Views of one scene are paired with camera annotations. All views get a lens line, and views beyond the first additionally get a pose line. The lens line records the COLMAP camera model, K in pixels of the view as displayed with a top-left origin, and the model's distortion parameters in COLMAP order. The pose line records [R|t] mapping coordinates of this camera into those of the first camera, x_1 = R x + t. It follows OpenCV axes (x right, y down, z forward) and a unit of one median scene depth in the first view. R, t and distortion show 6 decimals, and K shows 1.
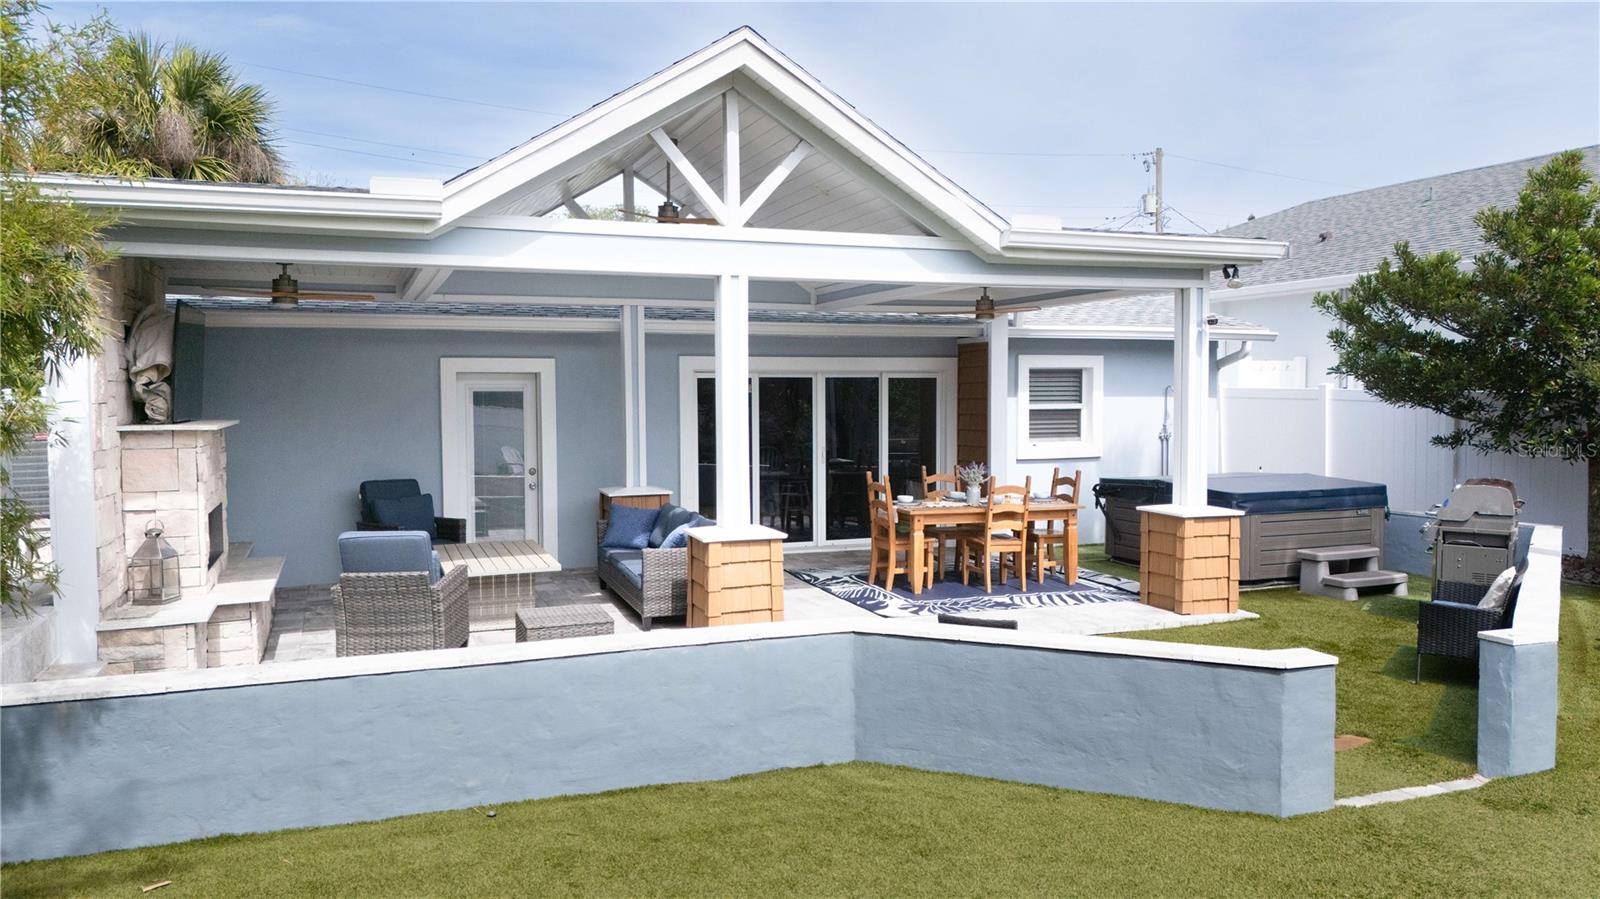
lens RADIAL K [[1160.3, 0, 800.0], [0, 1160.3, 449.5], [0, 0, 1]] dist [0.053405, -0.002607]
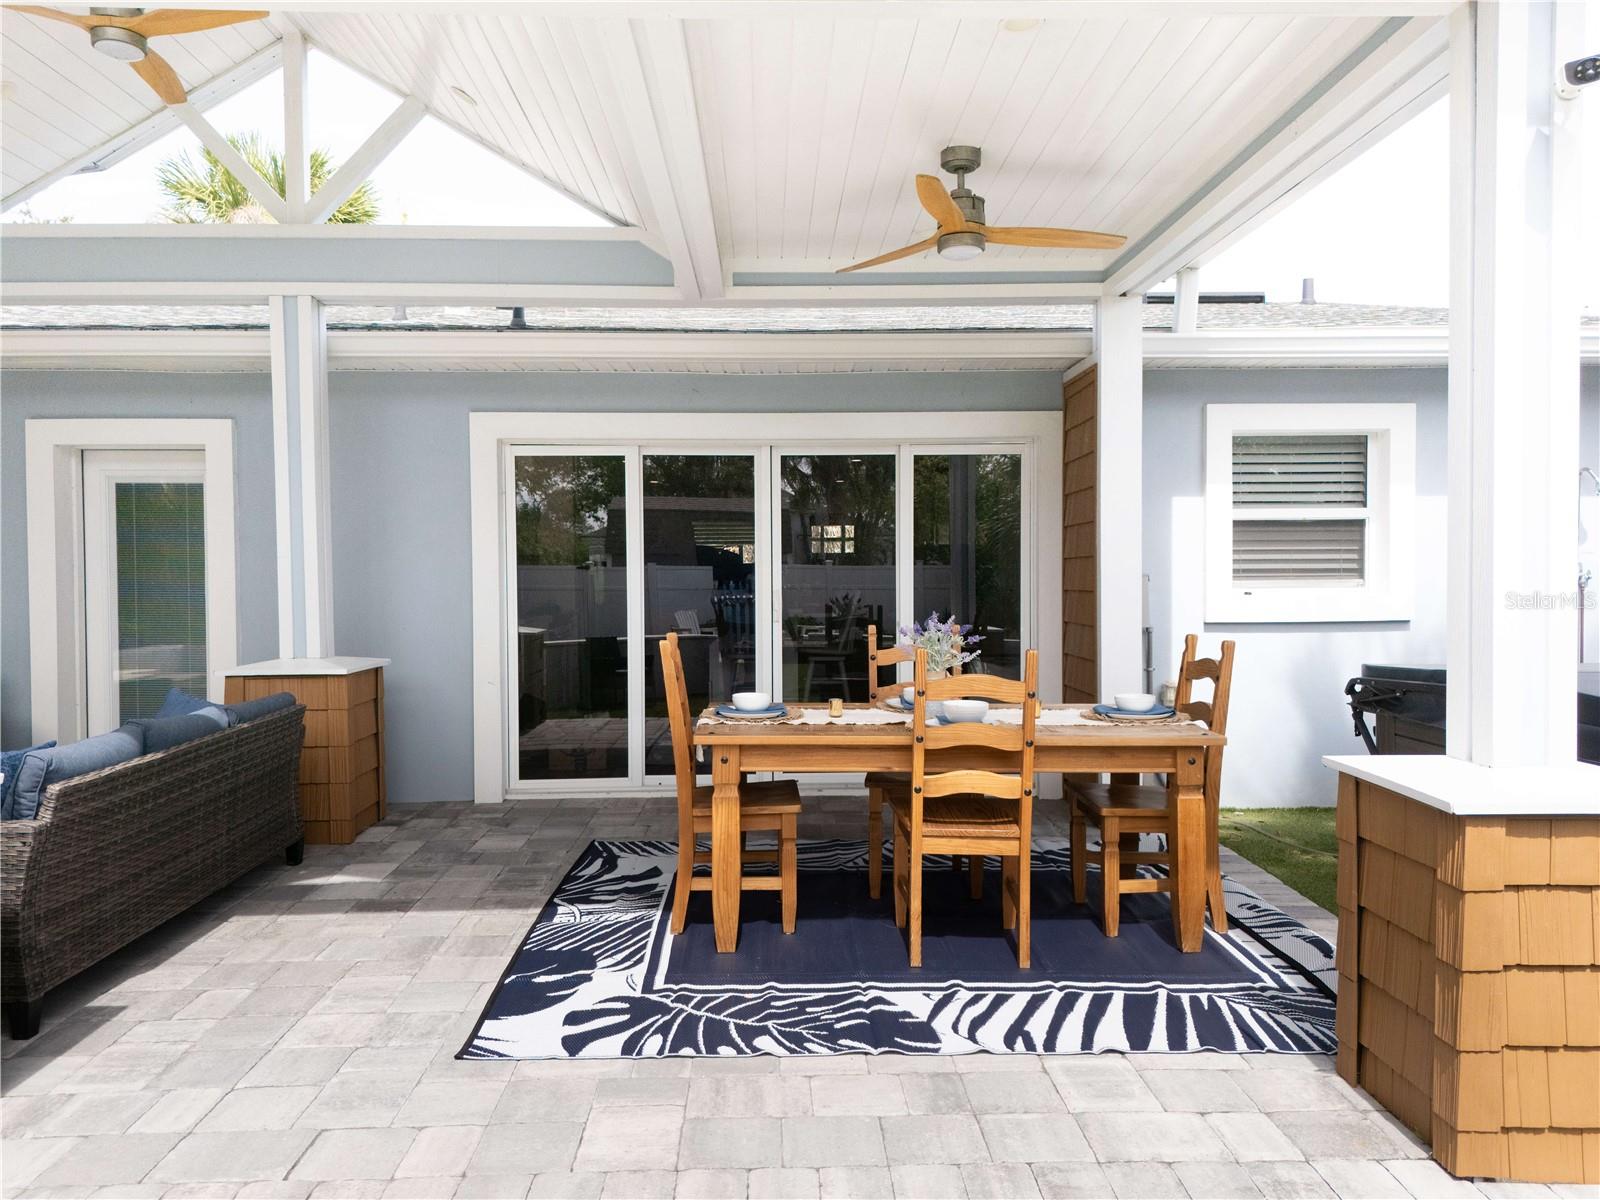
lens RADIAL K [[1187.0, 0, 800.0], [0, 1187.0, 600.0], [0, 0, 1]] dist [0.029893, -0.001338]
pose [[0.942637, 0.005512, -0.333773, 0.253728], [-0.013753, 0.999656, -0.022330, 0.016307], [0.333535, 0.025639, 0.942389, 0.630413]]
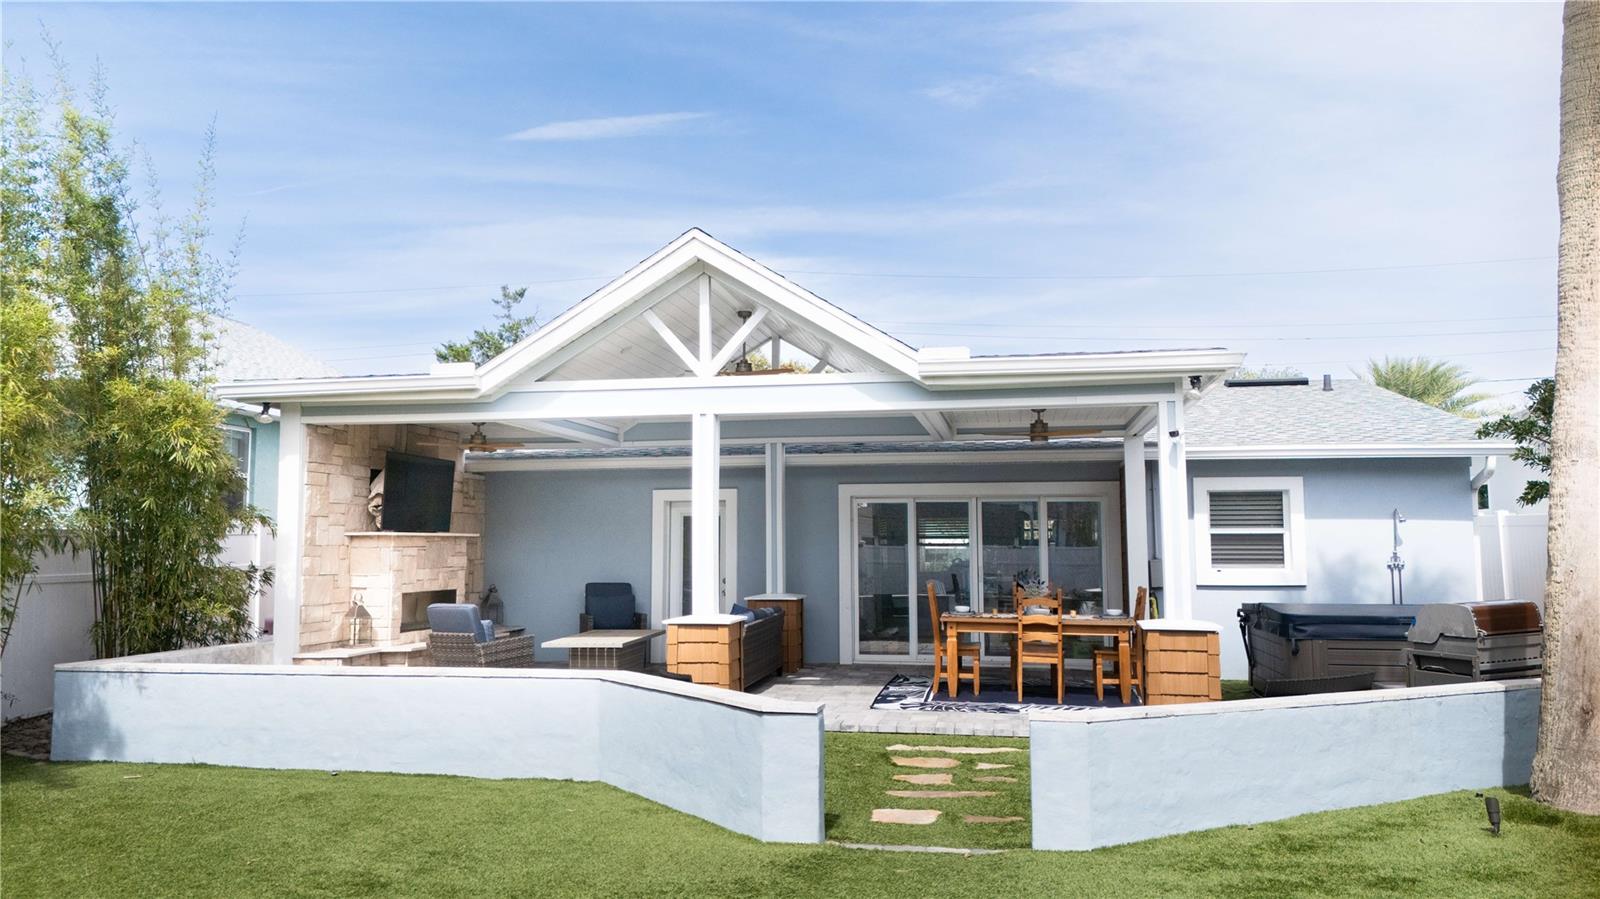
lens RADIAL K [[1160.3, 0, 800.0], [0, 1160.3, 449.5], [0, 0, 1]] dist [0.053405, -0.002607]
pose [[0.851613, -0.041357, -0.522537, 0.550128], [-0.027751, 0.991927, -0.123737, 0.033986], [0.523436, 0.119877, 0.843590, -0.009417]]
